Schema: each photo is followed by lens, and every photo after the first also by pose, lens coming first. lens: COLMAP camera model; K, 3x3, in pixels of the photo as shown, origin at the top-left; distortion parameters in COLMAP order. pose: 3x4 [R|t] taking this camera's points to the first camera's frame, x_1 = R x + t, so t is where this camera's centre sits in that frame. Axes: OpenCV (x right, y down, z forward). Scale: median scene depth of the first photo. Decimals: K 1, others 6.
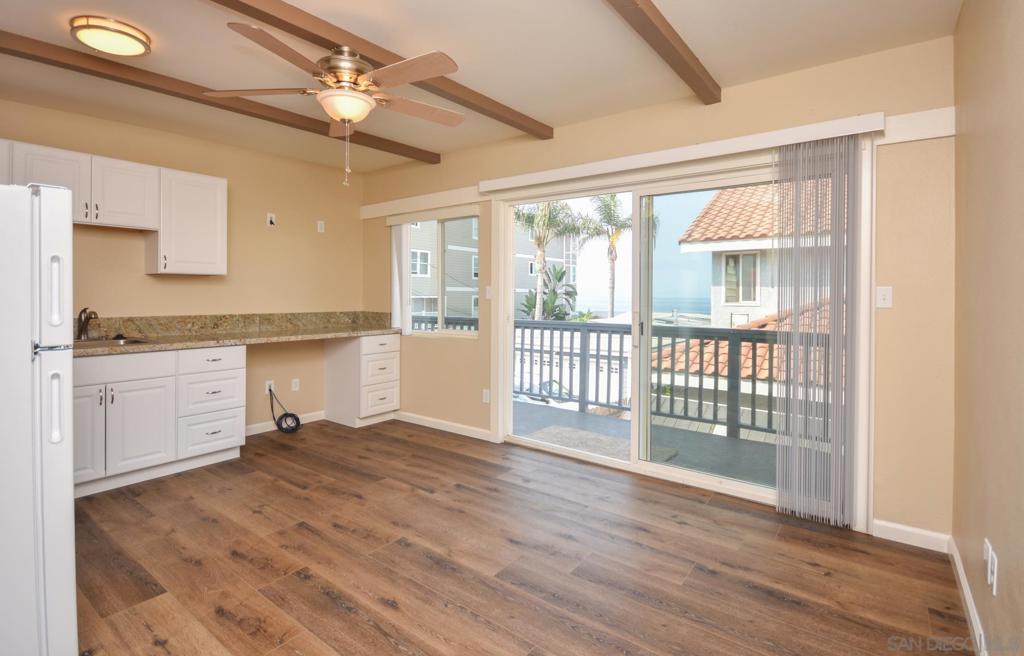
lens RADIAL K [[485.6, 0, 511.4], [0, 485.6, 297.2], [0, 0, 1]] dist [-0.001353, 0.000096]
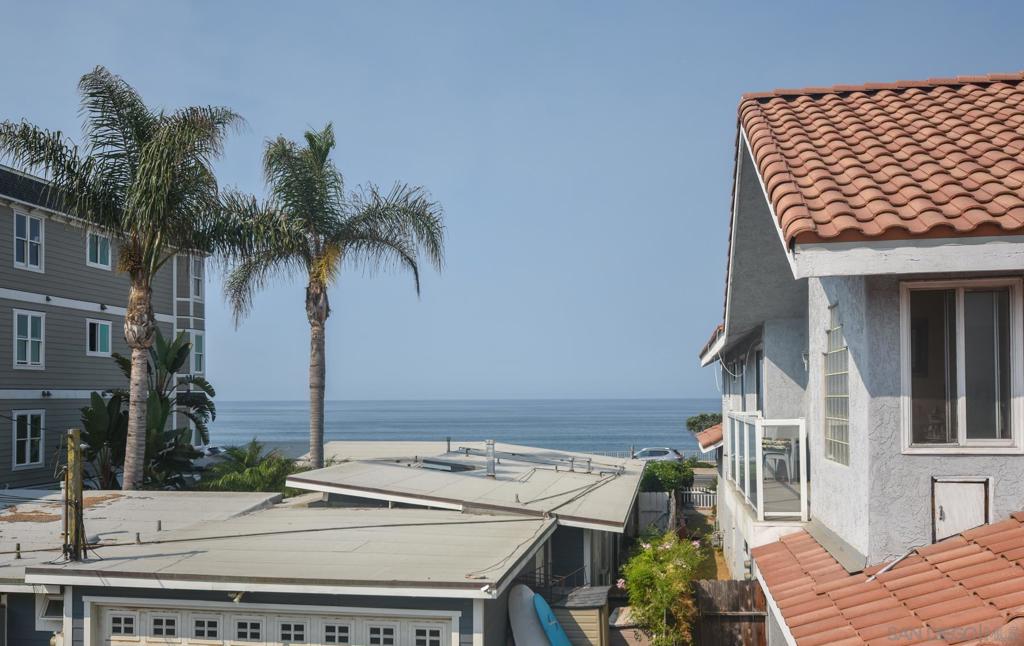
lens RADIAL K [[985.0, 0, 459.1], [0, 985.0, 374.8], [0, 0, 1]] dist [-0.007338, 0.149330]
pose [[0.906776, -0.003190, 0.421601, -0.277244], [0.014394, 0.999623, -0.023396, -0.073733], [-0.421368, 0.027283, 0.906479, 1.824984]]
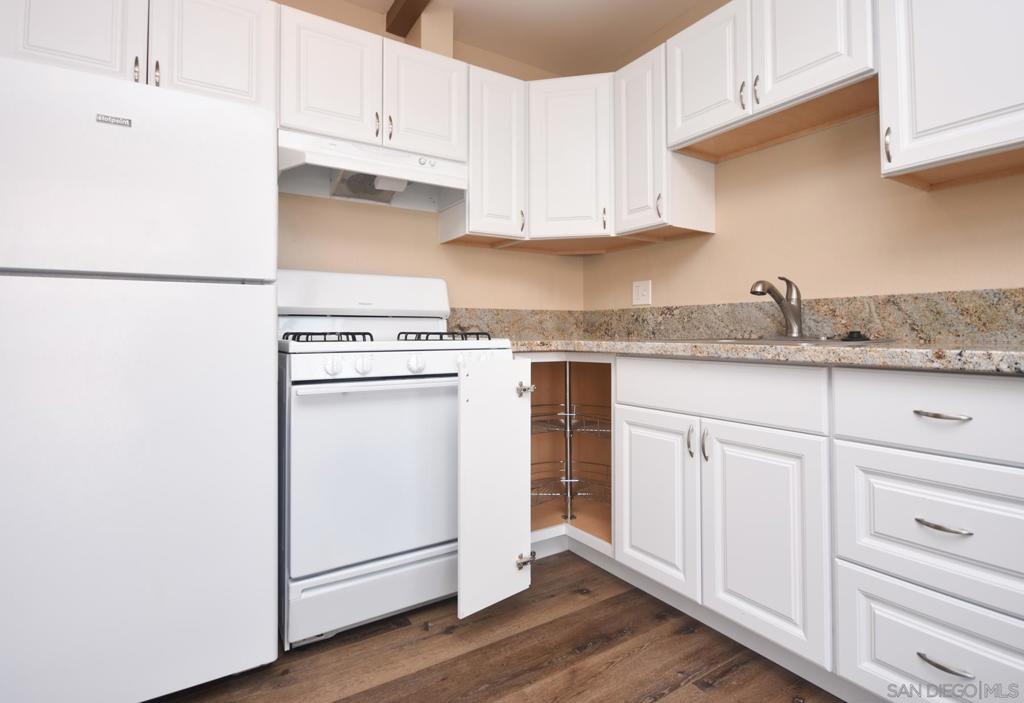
lens RADIAL K [[514.3, 0, 528.4], [0, 514.3, 319.6], [0, 0, 1]] dist [-0.000011, 0.000148]
pose [[-0.338397, -0.030177, -0.940519, -0.218315], [-0.003287, 0.999517, -0.030887, 0.076421], [0.940998, -0.007361, -0.338333, 0.814201]]
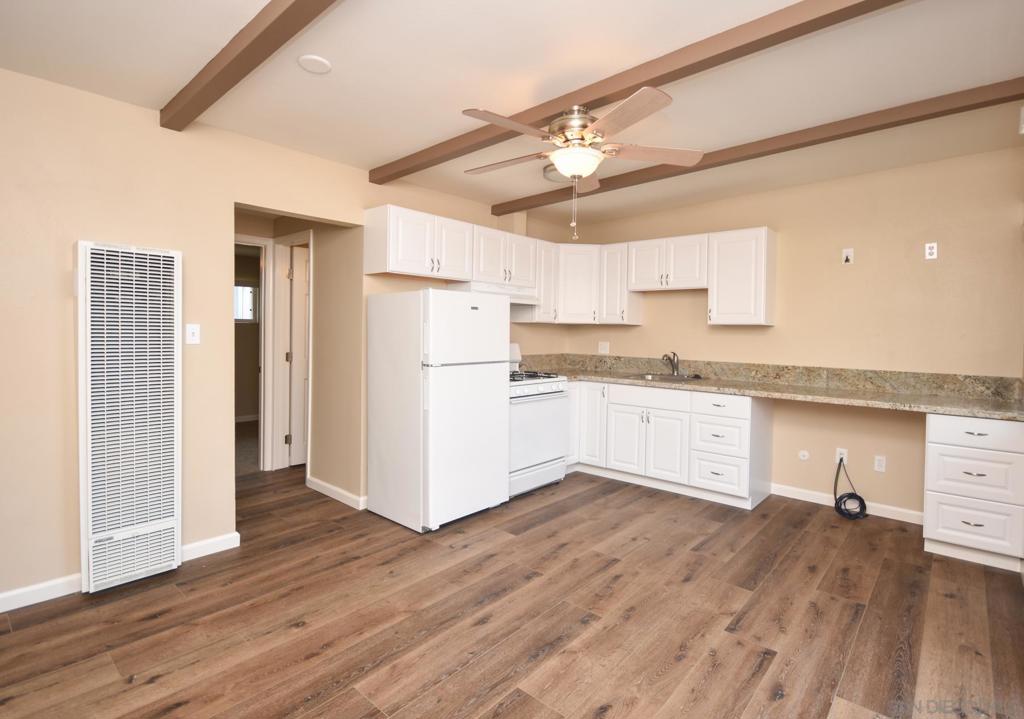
lens RADIAL K [[505.3, 0, 546.8], [0, 505.3, 341.4], [0, 0, 1]] dist [0.006132, -0.000273]
pose [[-0.043742, 0.013075, -0.998957, 0.475181], [-0.022345, 0.999651, 0.014062, -0.016590], [0.998793, 0.022937, -0.043435, 0.625042]]
